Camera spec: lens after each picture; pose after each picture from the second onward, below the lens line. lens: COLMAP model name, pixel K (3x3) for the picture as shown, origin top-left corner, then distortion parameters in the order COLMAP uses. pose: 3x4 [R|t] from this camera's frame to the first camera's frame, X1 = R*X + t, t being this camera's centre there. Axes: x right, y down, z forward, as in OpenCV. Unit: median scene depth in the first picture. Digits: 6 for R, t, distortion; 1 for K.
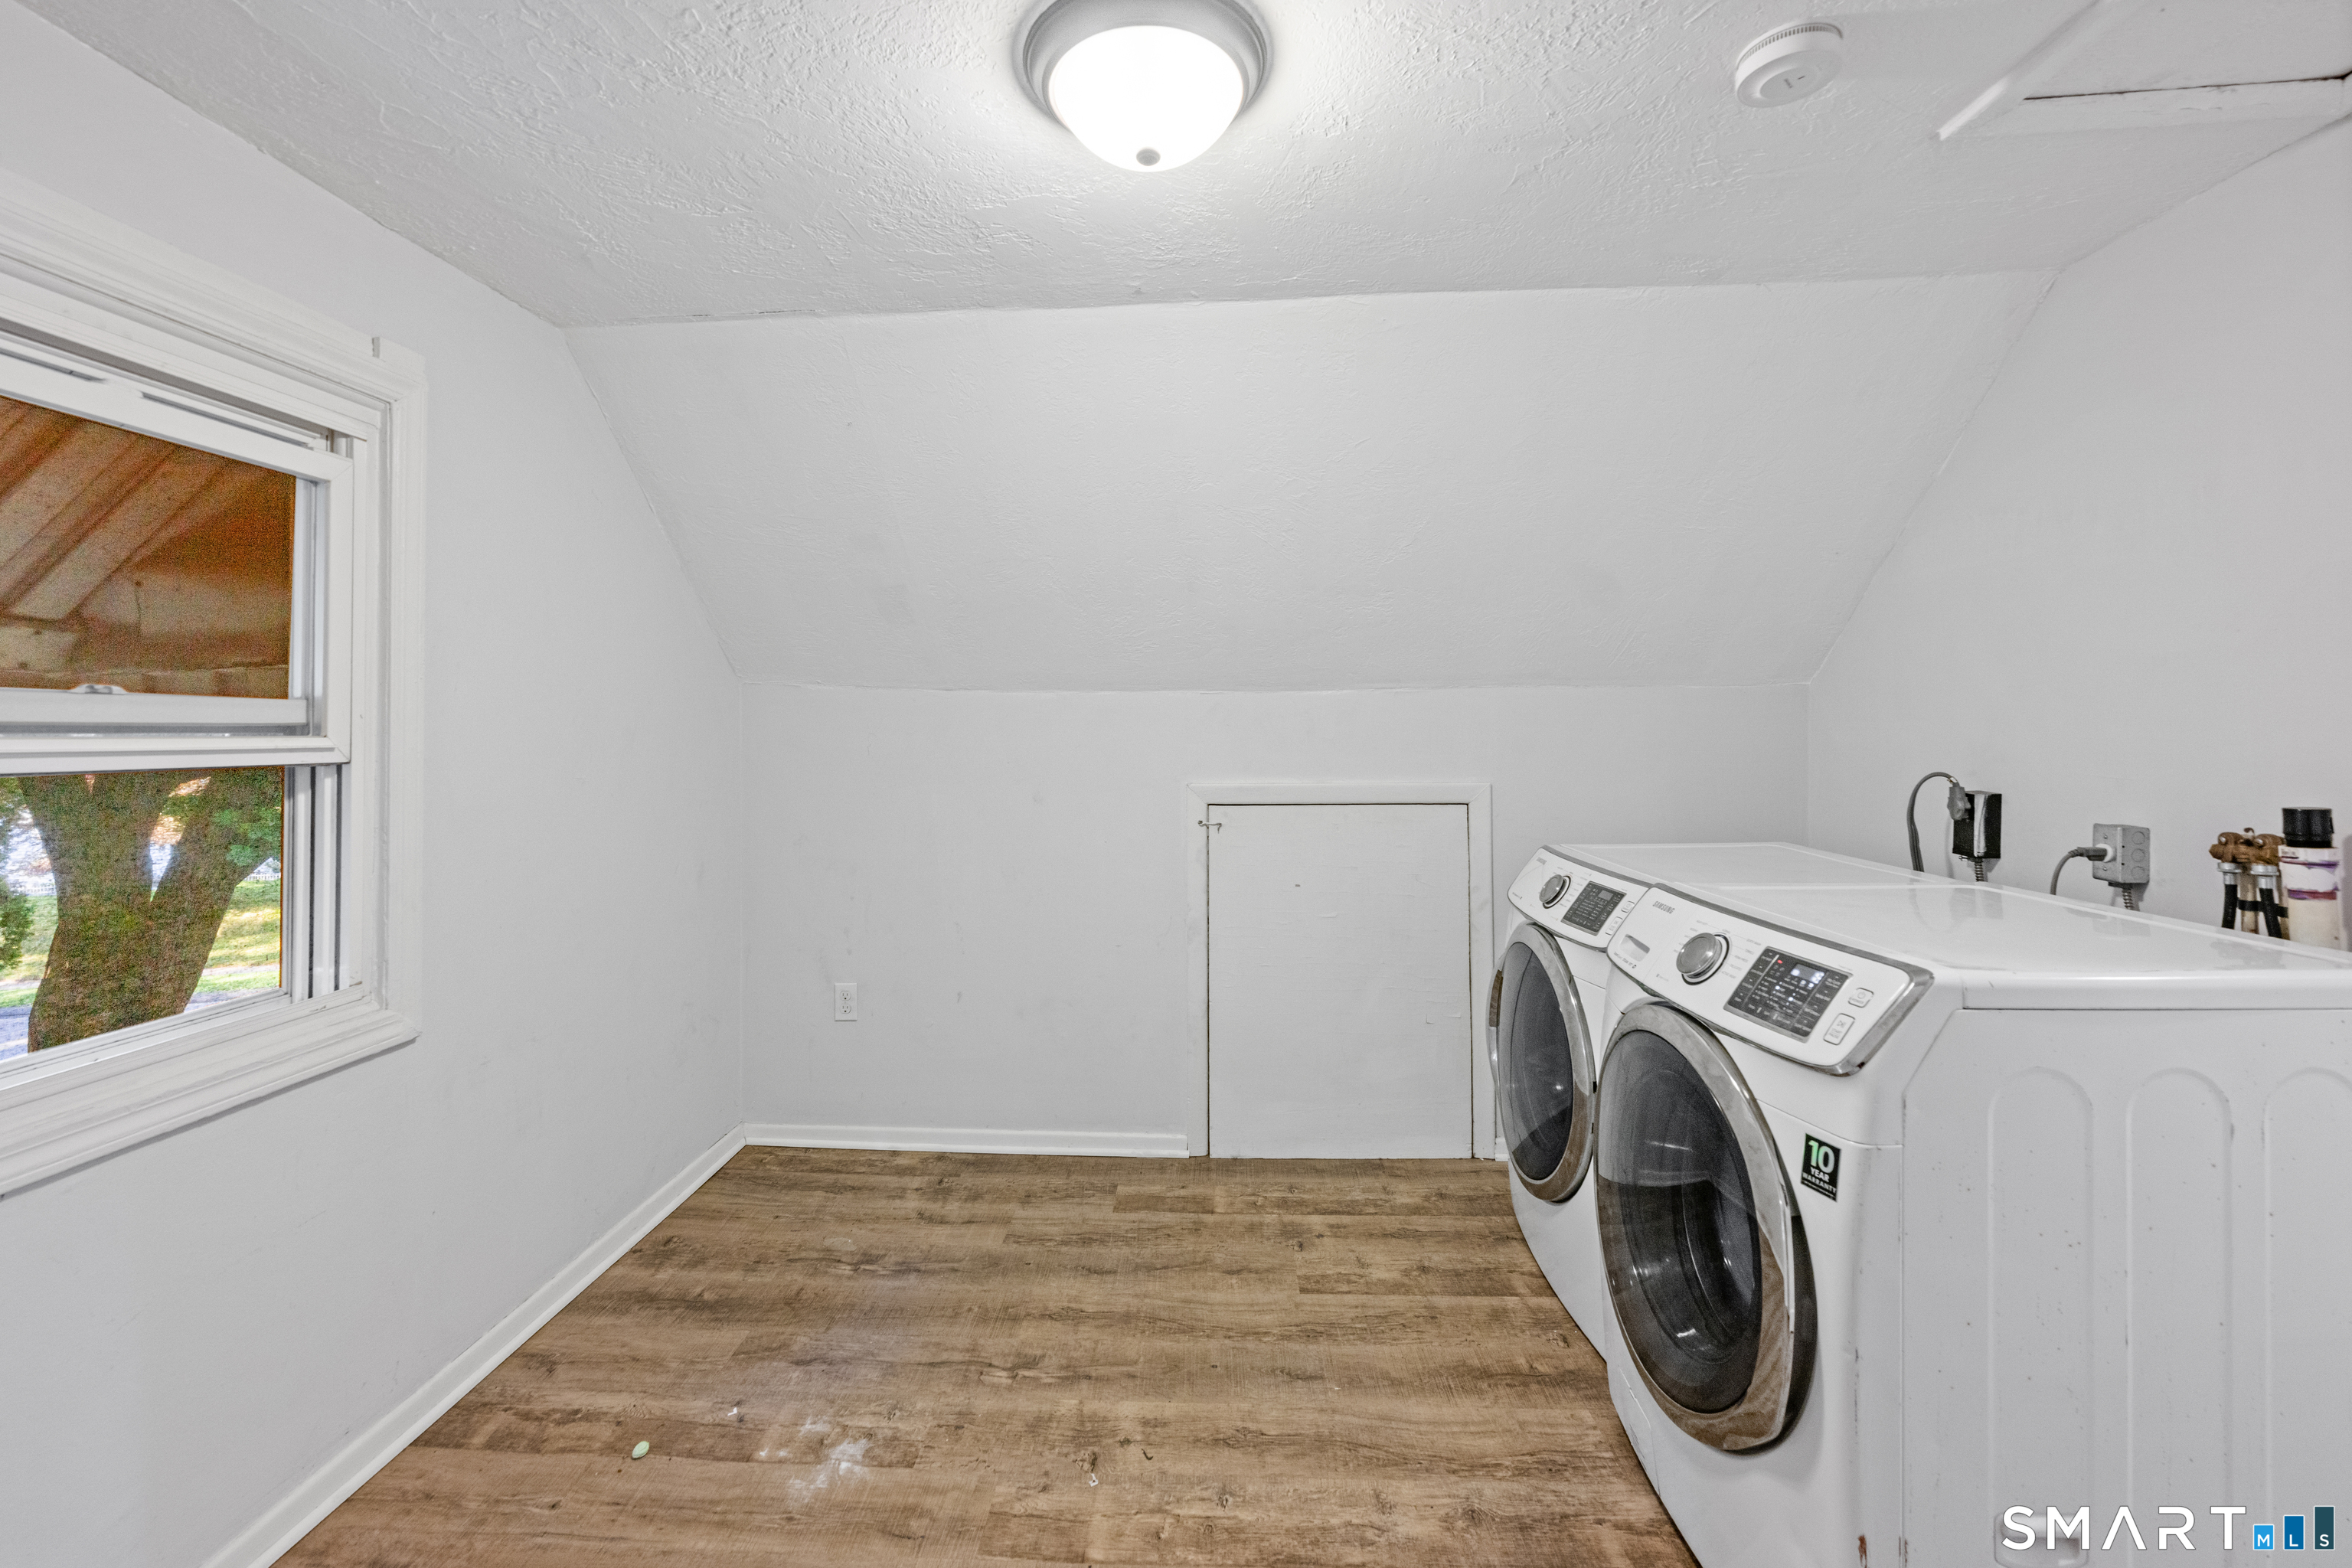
lens RADIAL K [[967.1, 0, 1165.3], [0, 967.1, 721.0], [0, 0, 1]] dist [-0.002509, 0.000866]
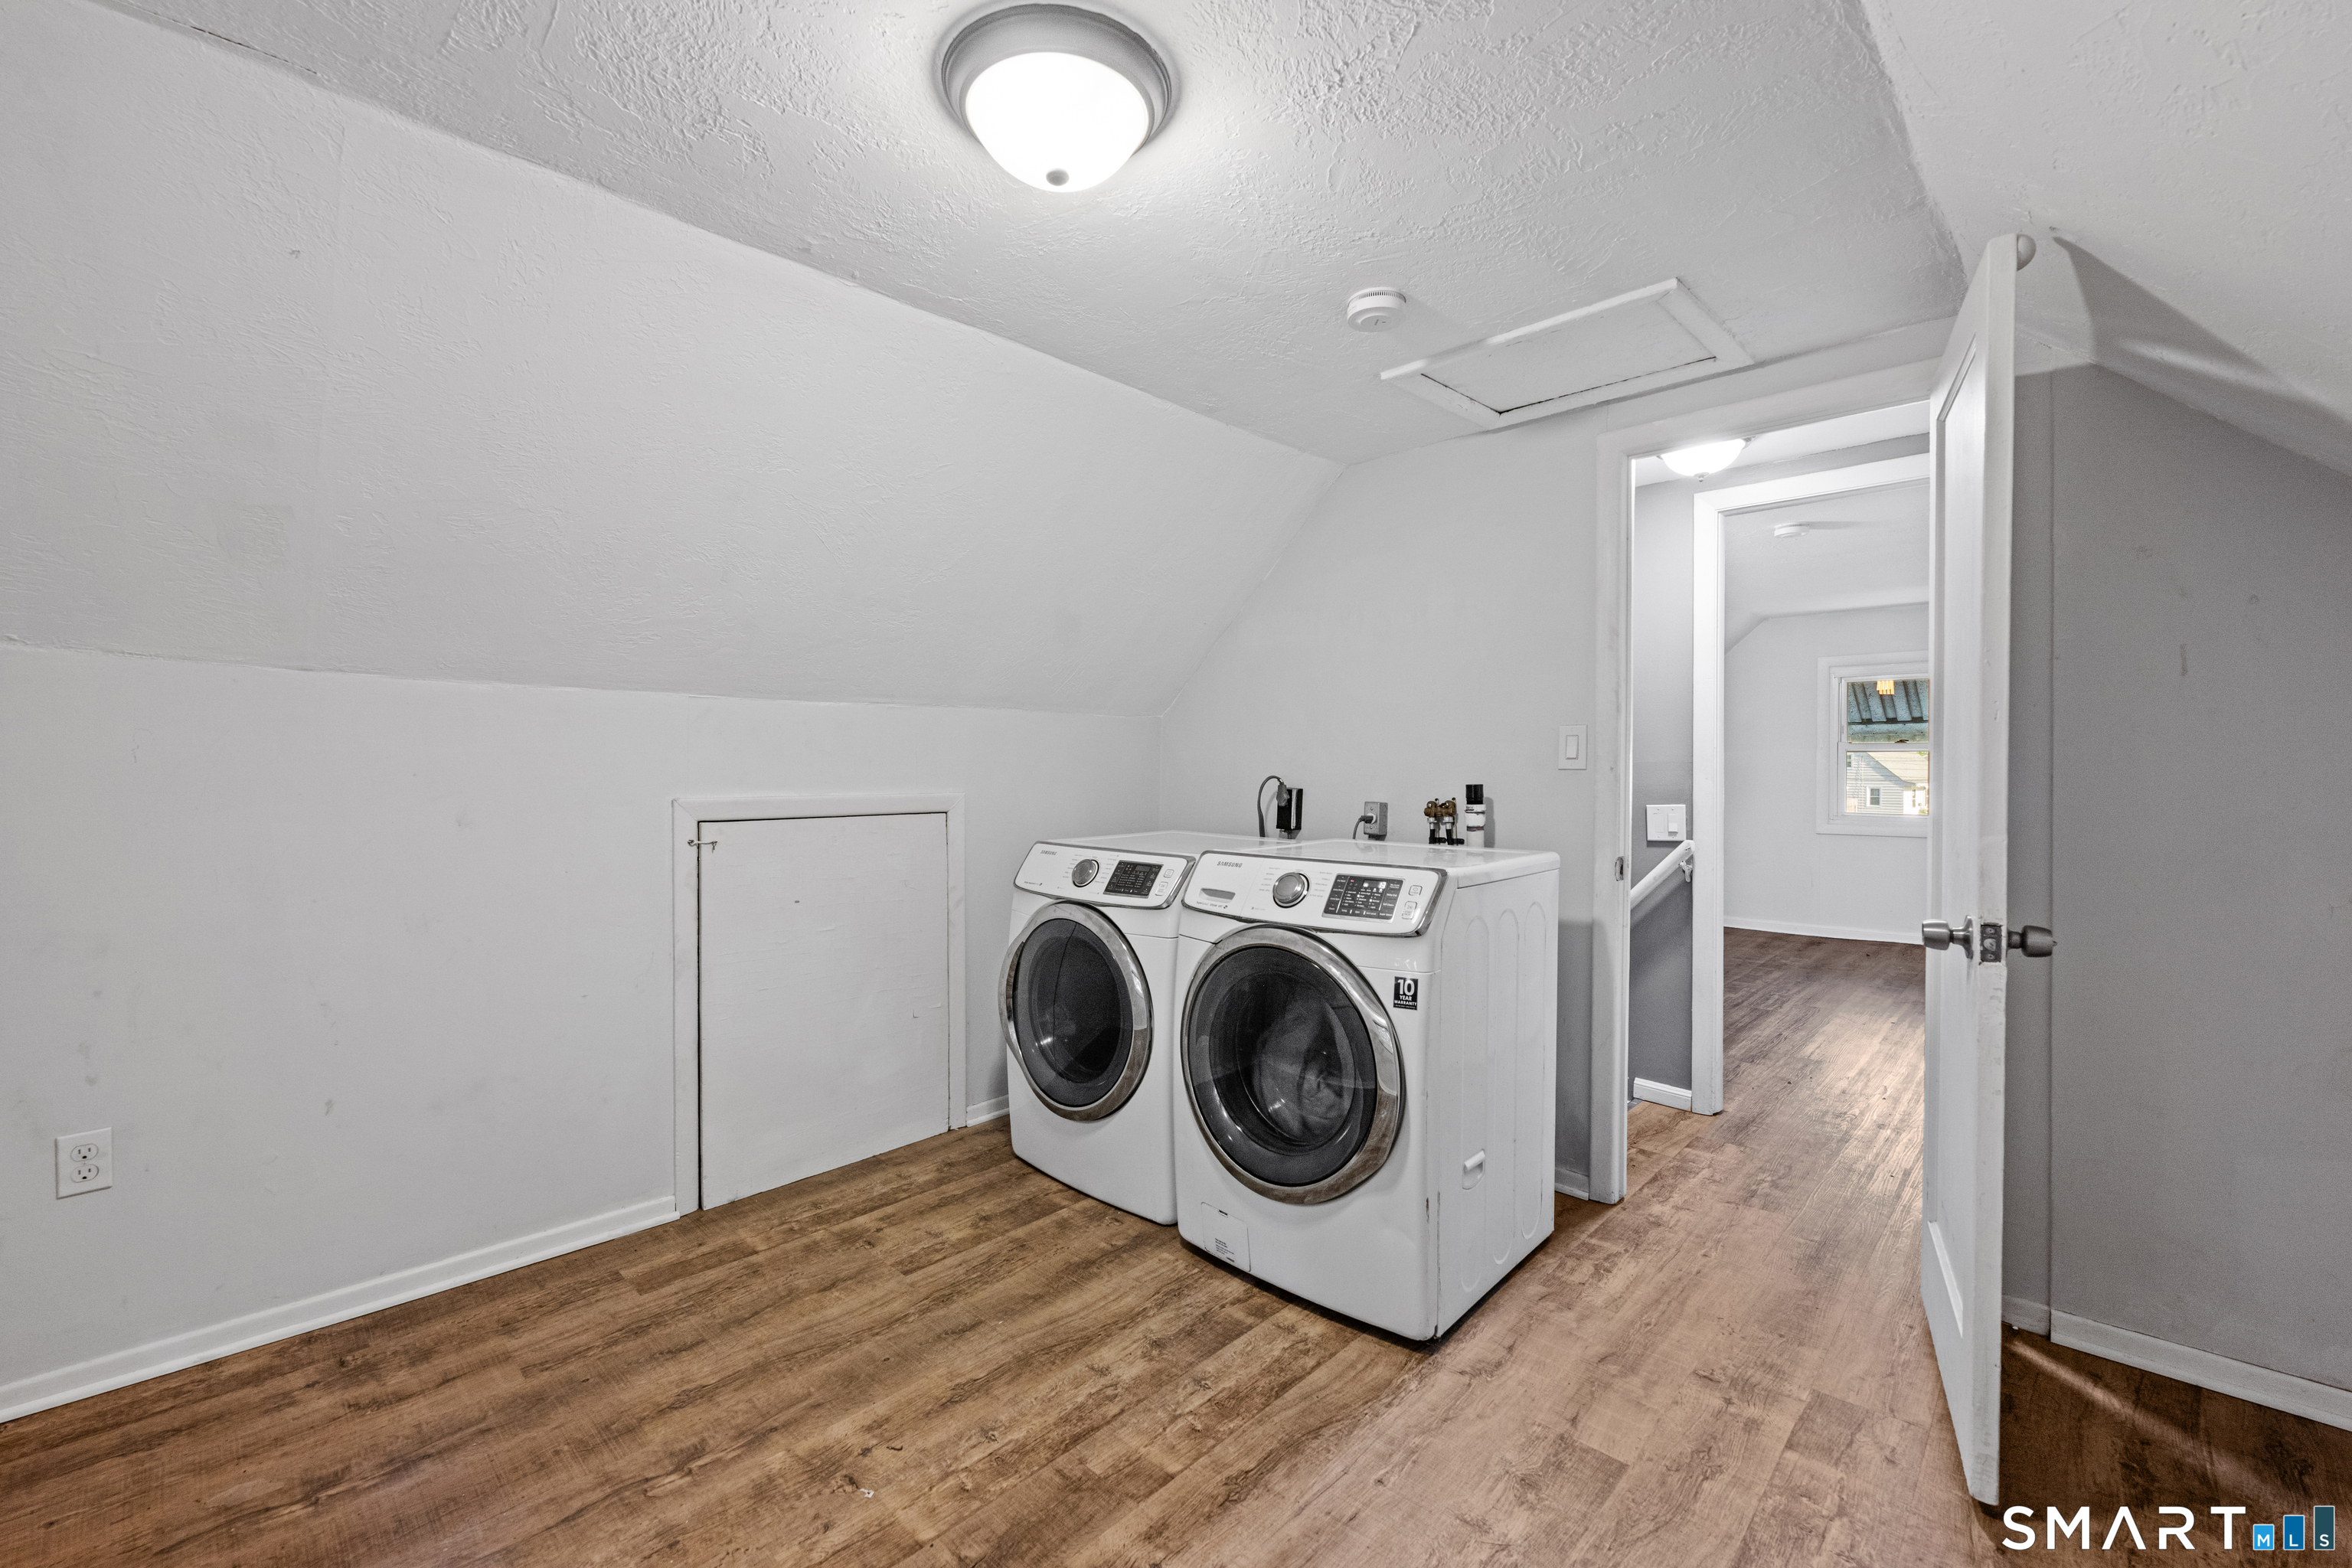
lens RADIAL K [[967.1, 0, 1159.4], [0, 967.1, 785.5], [0, 0, 1]] dist [-0.002509, 0.000866]
pose [[0.667397, -0.006454, 0.744674, -0.458510], [-0.011768, 0.999746, 0.019211, 0.041537], [-0.744609, -0.021585, 0.667152, 0.115319]]
